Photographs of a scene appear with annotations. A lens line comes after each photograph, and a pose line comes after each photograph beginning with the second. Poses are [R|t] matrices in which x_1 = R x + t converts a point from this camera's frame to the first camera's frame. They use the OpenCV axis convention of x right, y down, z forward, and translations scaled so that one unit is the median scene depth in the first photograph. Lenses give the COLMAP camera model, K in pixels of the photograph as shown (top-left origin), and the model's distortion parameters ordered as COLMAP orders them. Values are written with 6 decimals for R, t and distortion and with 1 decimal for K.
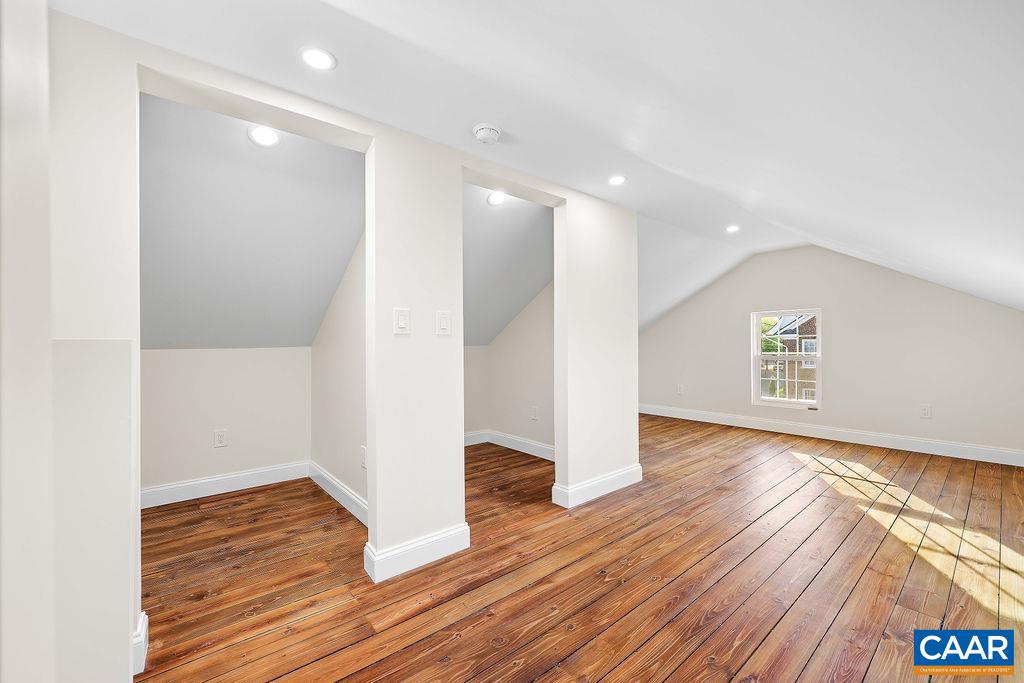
lens RADIAL K [[410.8, 0, 517.7], [0, 410.8, 343.1], [0, 0, 1]] dist [0.007166, -0.000829]
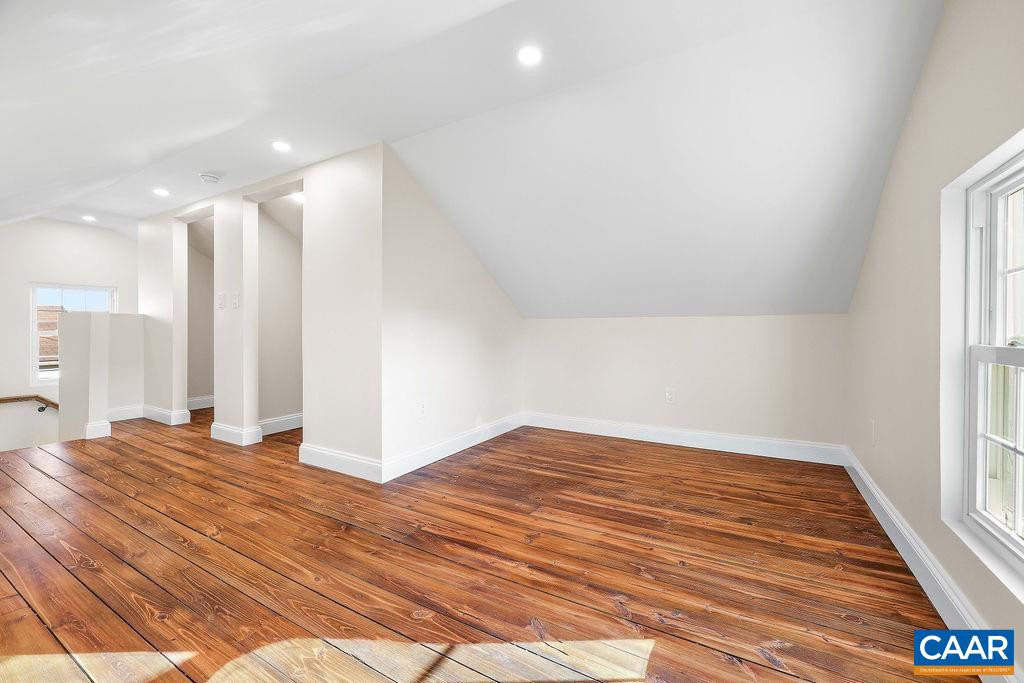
lens RADIAL K [[410.8, 0, 516.9], [0, 410.8, 334.7], [0, 0, 1]] dist [0.007166, -0.000829]
pose [[0.332229, 0.025339, -0.942858, 1.334785], [0.002377, 0.999613, 0.027701, 0.026353], [0.943196, -0.011444, 0.332040, 1.156654]]
